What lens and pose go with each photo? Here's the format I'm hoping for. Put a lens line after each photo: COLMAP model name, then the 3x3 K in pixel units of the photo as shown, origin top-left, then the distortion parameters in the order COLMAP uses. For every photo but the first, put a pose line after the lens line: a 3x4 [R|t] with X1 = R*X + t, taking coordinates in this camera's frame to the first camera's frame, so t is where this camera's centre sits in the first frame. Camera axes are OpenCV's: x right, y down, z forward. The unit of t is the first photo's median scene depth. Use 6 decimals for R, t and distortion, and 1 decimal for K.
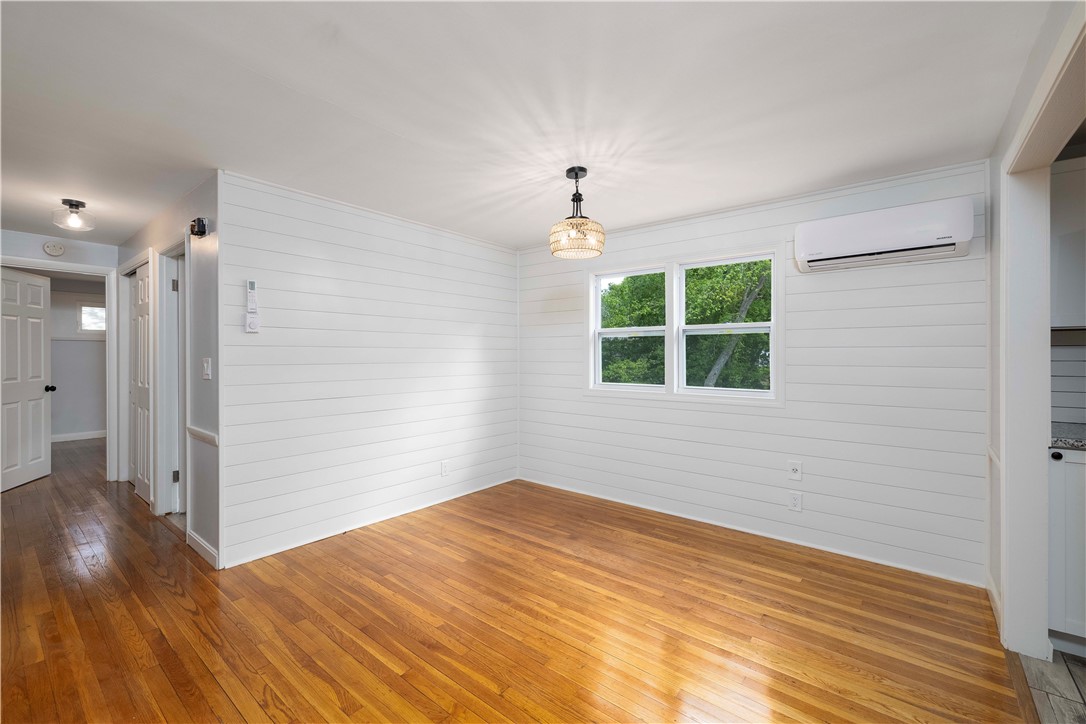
lens RADIAL K [[454.5, 0, 512.0], [0, 454.5, 359.4], [0, 0, 1]] dist [0.000719, 0.000159]
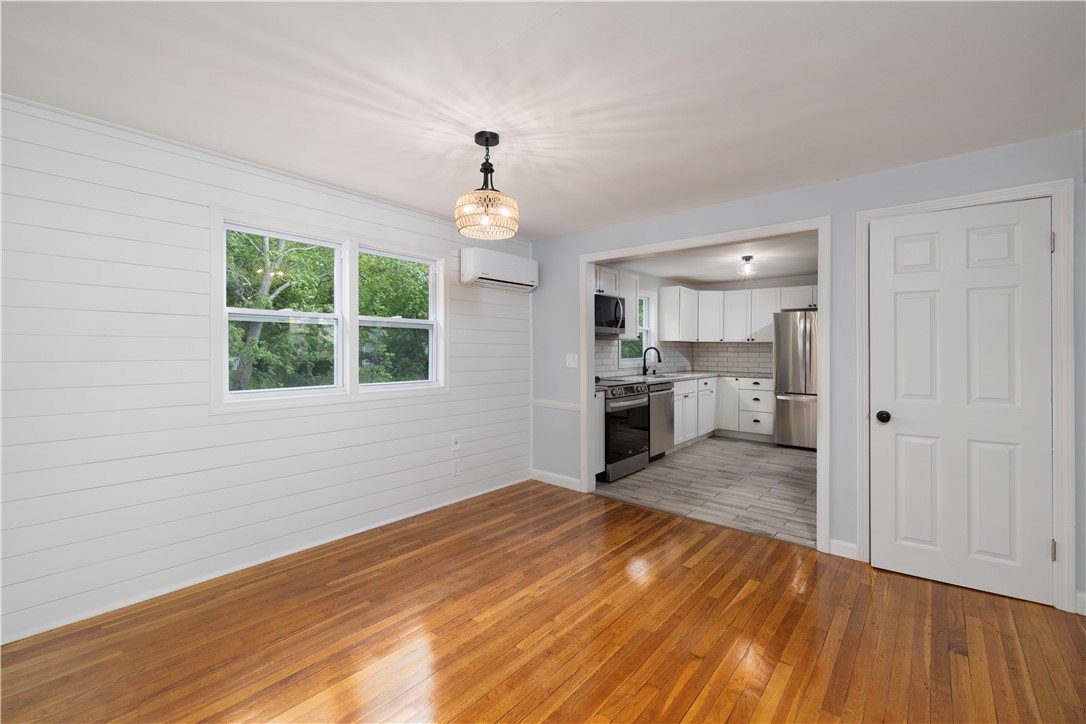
lens RADIAL K [[470.1, 0, 537.4], [0, 470.1, 348.8], [0, 0, 1]] dist [0.001184, 0.000220]
pose [[-0.018441, 0.000618, 0.999830, -0.687470], [0.002444, 0.999997, -0.000573, -0.009721], [-0.999827, 0.002433, -0.018443, 0.841347]]
